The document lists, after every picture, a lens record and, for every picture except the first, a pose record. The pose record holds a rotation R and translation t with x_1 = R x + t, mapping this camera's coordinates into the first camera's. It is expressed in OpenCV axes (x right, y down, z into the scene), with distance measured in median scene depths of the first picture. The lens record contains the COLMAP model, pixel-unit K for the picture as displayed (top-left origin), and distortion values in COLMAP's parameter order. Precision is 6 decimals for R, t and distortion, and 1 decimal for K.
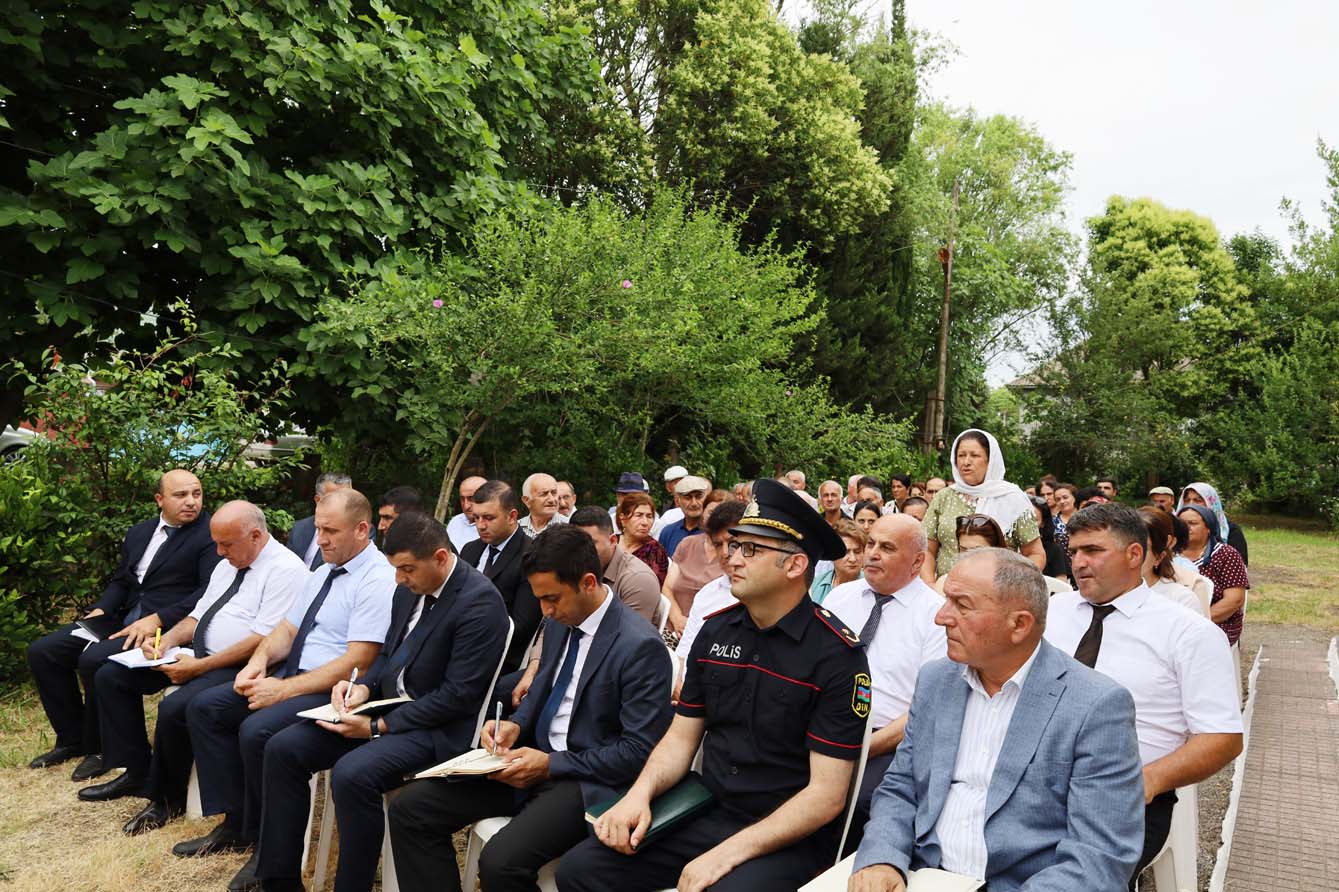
lens RADIAL K [[916.7, 0, 669.5], [0, 916.7, 446.0], [0, 0, 1]] dist [-0.008209, 0.001434]
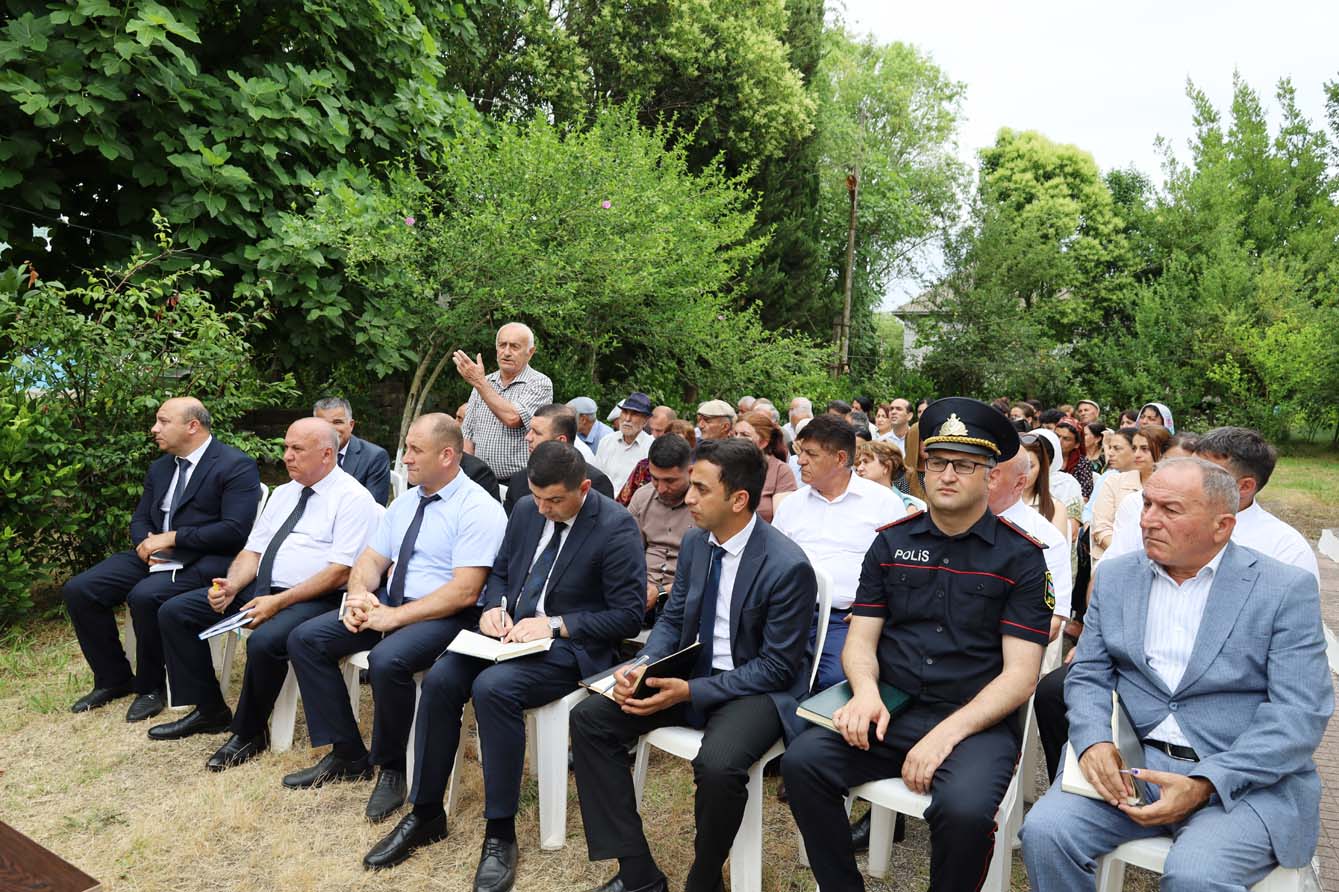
lens RADIAL K [[916.7, 0, 669.5], [0, 916.7, 446.0], [0, 0, 1]] dist [-0.008209, 0.001434]
pose [[0.991176, -0.013129, 0.131903, -0.044096], [0.002408, 0.996702, 0.081116, 0.000487], [-0.132533, -0.080083, 0.987938, 0.000393]]
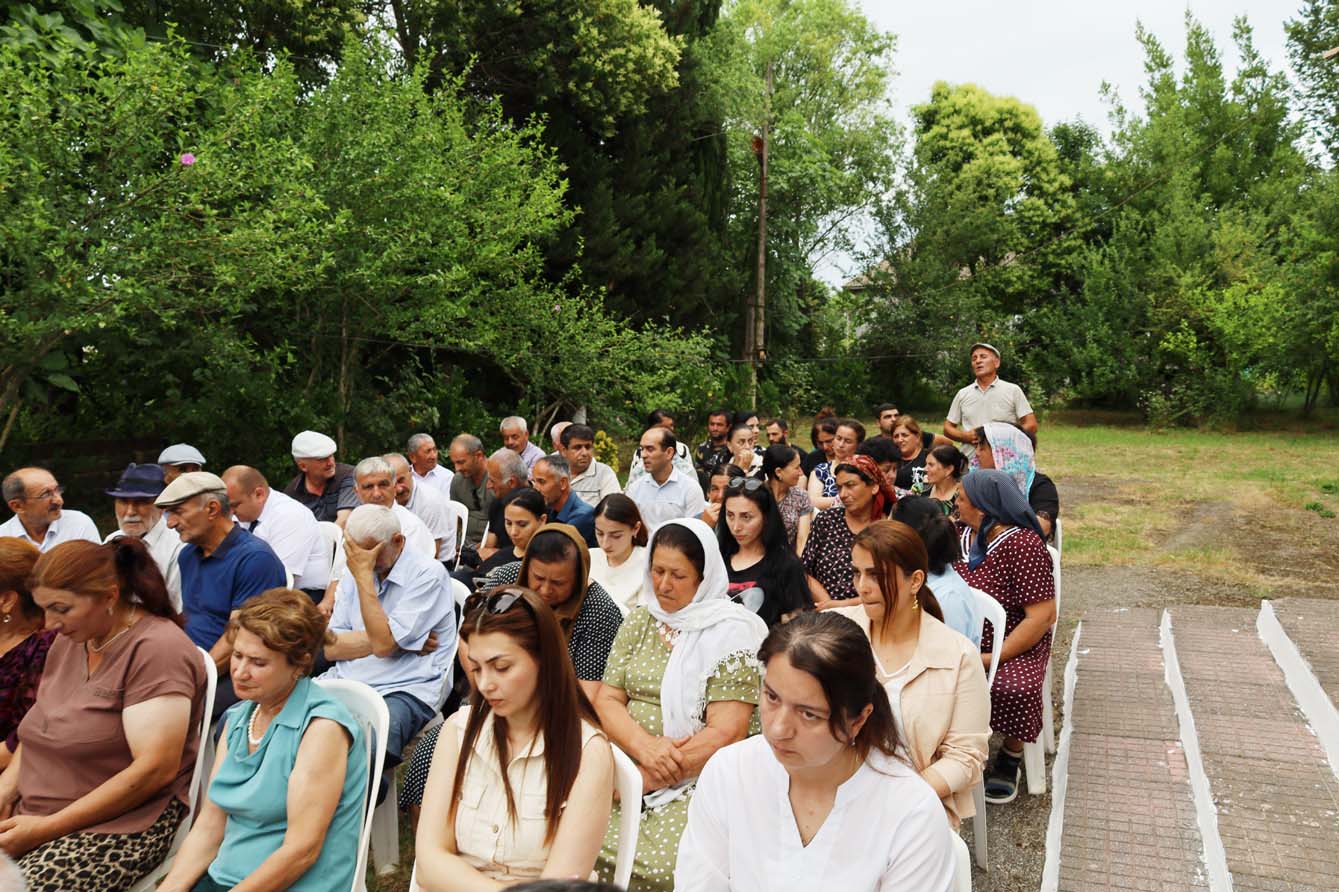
lens RADIAL K [[916.7, 0, 669.5], [0, 916.7, 446.0], [0, 0, 1]] dist [-0.008209, 0.001434]
pose [[0.987306, -0.059344, 0.147324, 0.072561], [0.044654, 0.993874, 0.101094, -0.009296], [-0.152421, -0.093233, 0.983908, 0.111809]]
